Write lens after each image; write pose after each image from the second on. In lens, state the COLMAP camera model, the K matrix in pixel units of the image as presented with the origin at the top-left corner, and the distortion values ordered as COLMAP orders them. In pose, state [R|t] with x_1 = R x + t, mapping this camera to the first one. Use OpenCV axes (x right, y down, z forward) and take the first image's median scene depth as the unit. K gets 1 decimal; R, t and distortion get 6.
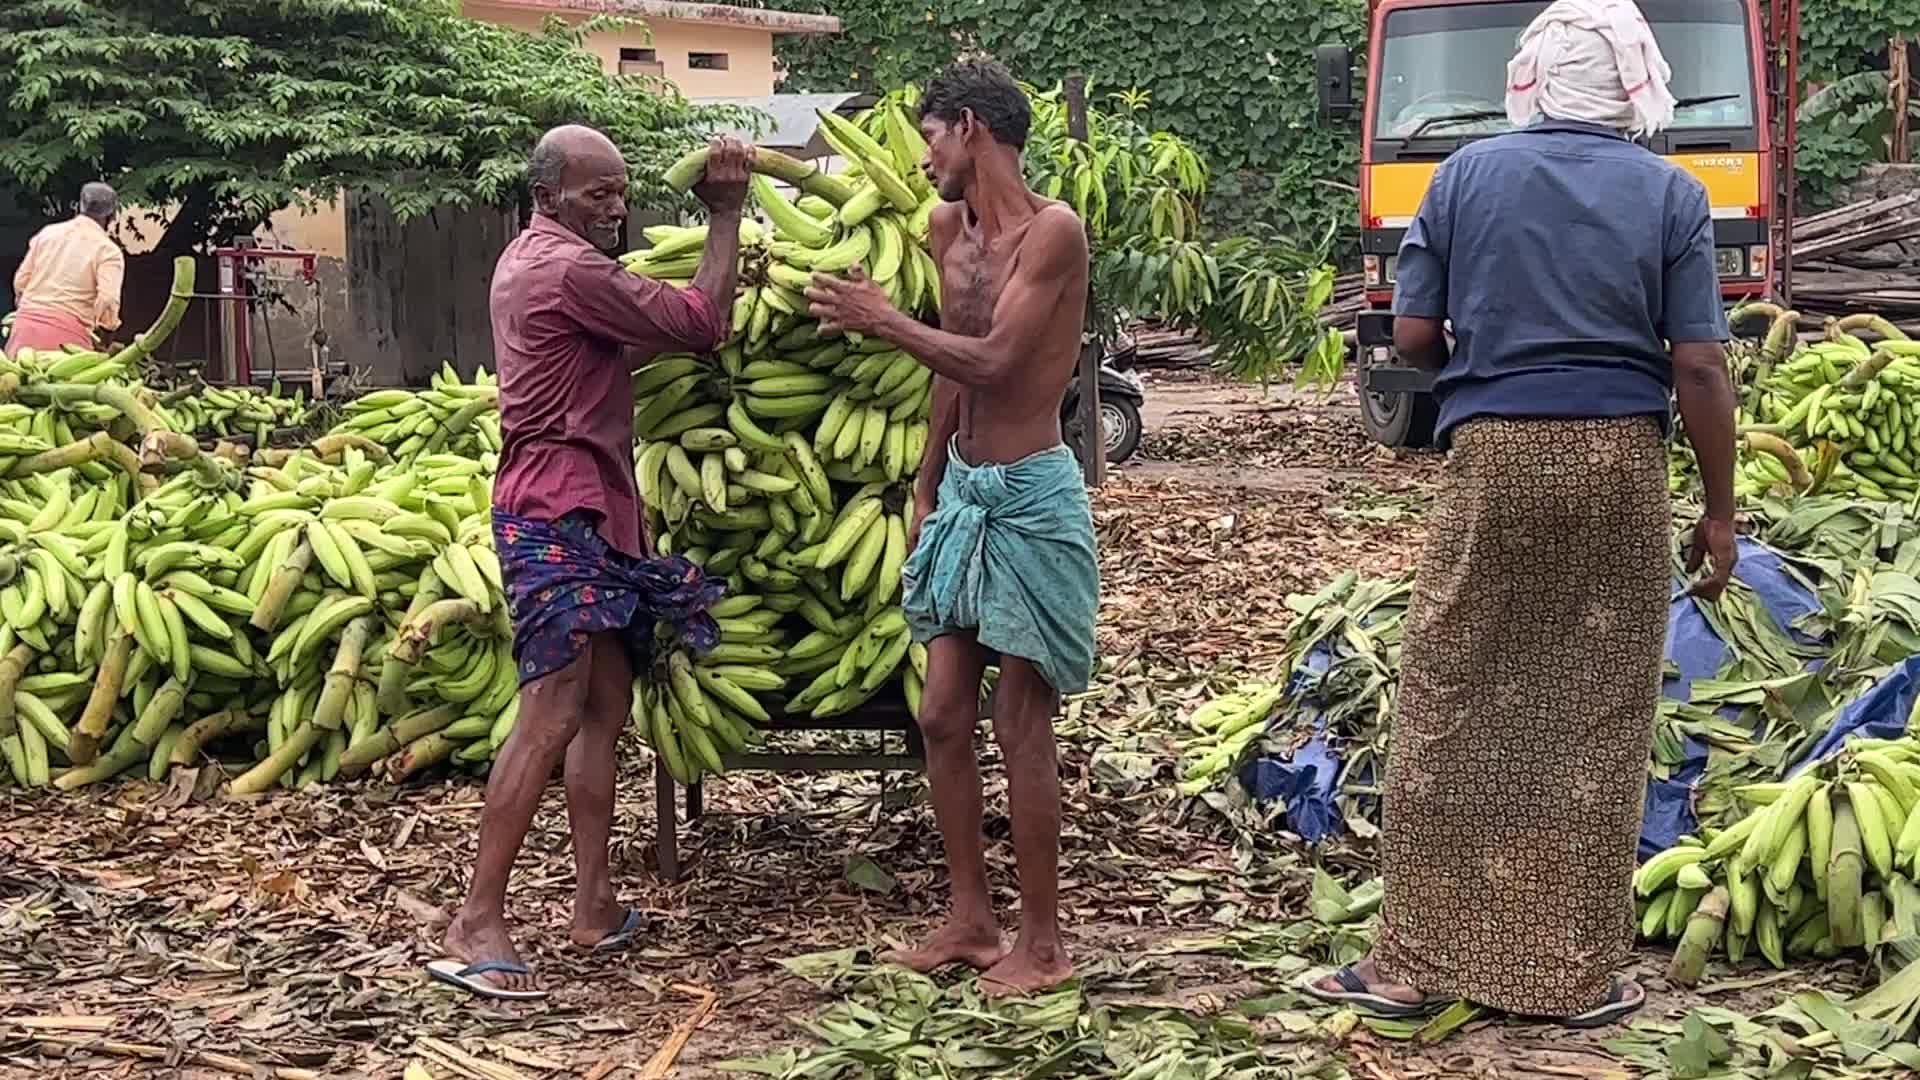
lens RADIAL K [[2970.5, 0, 959.7], [0, 2970.5, 609.3], [0, 0, 1]] dist [0.161543, -0.523997]
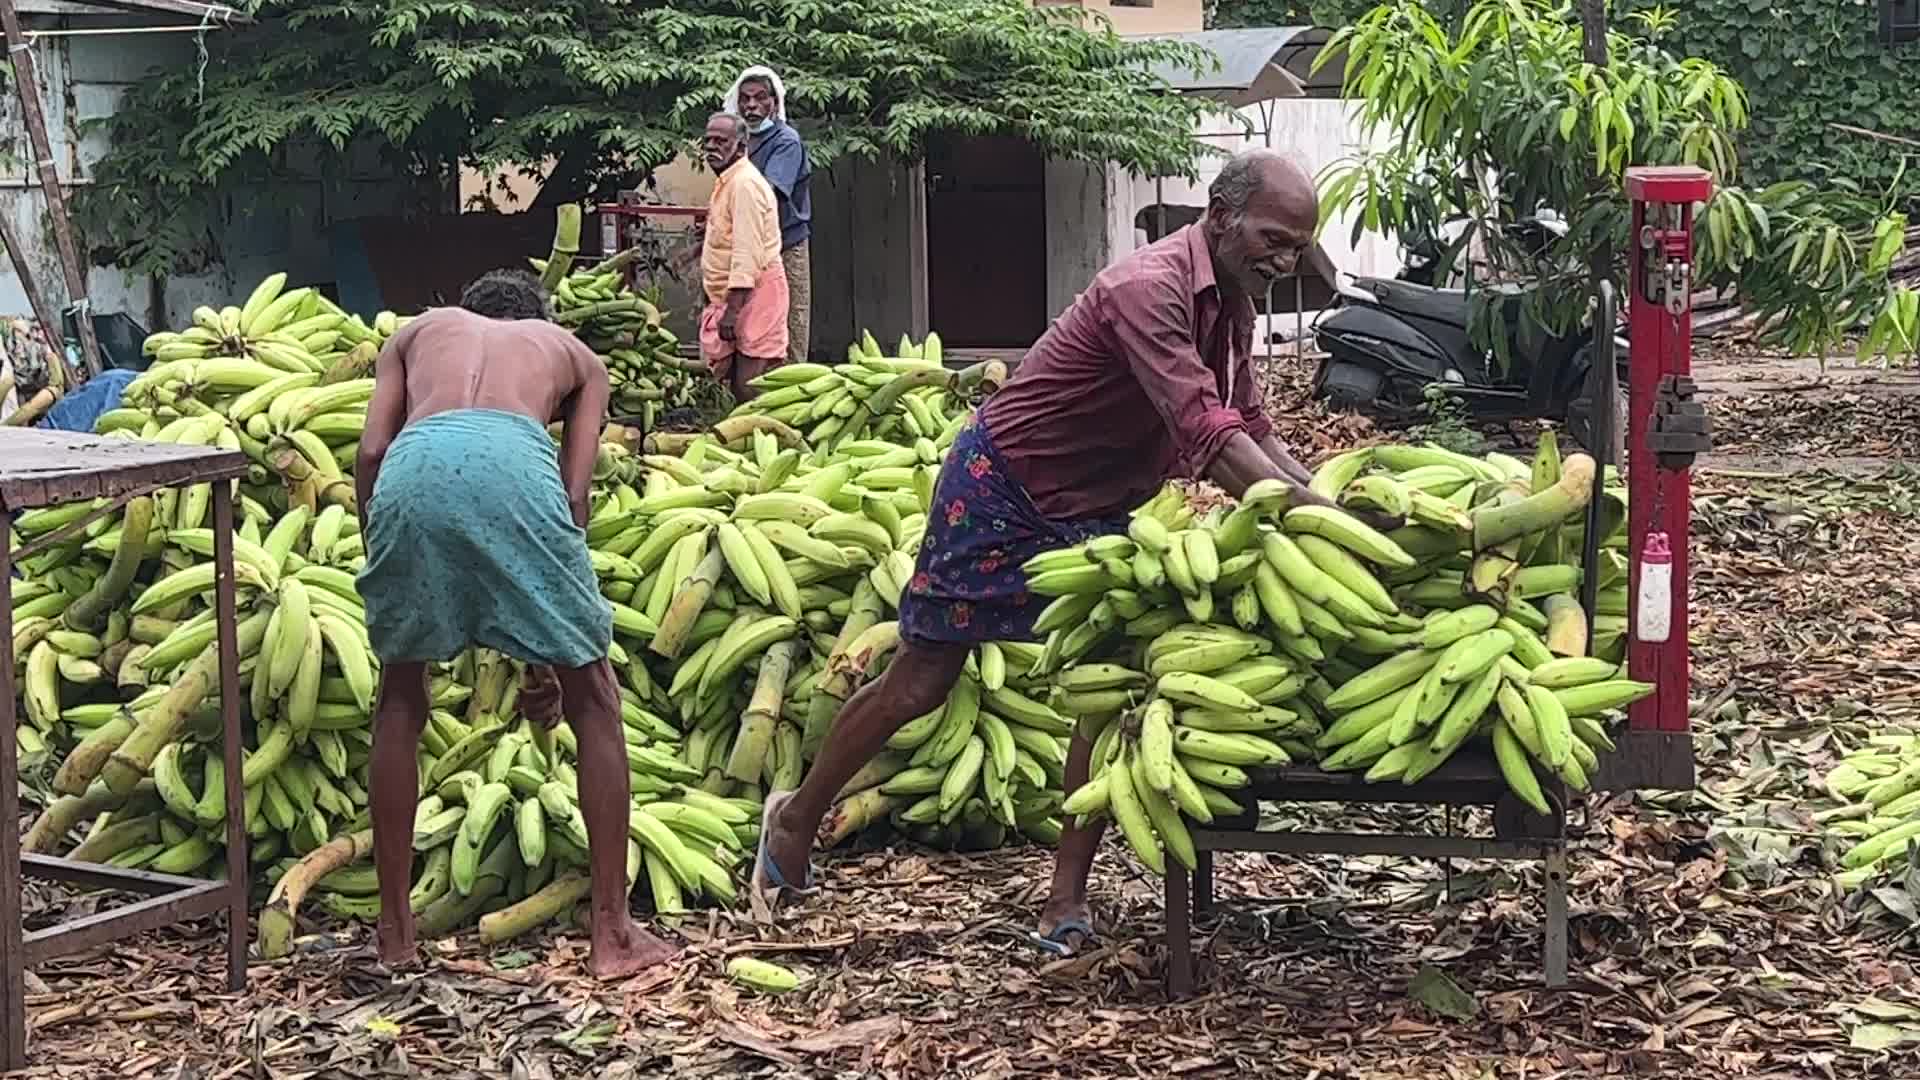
lens RADIAL K [[2970.5, 0, 959.7], [0, 2970.5, 609.3], [0, 0, 1]] dist [0.161543, -0.523997]
pose [[0.993511, 0.010530, -0.113247, -0.052265], [-0.009902, 0.999932, 0.006104, -0.009732], [0.113303, -0.004943, 0.993548, 0.174430]]
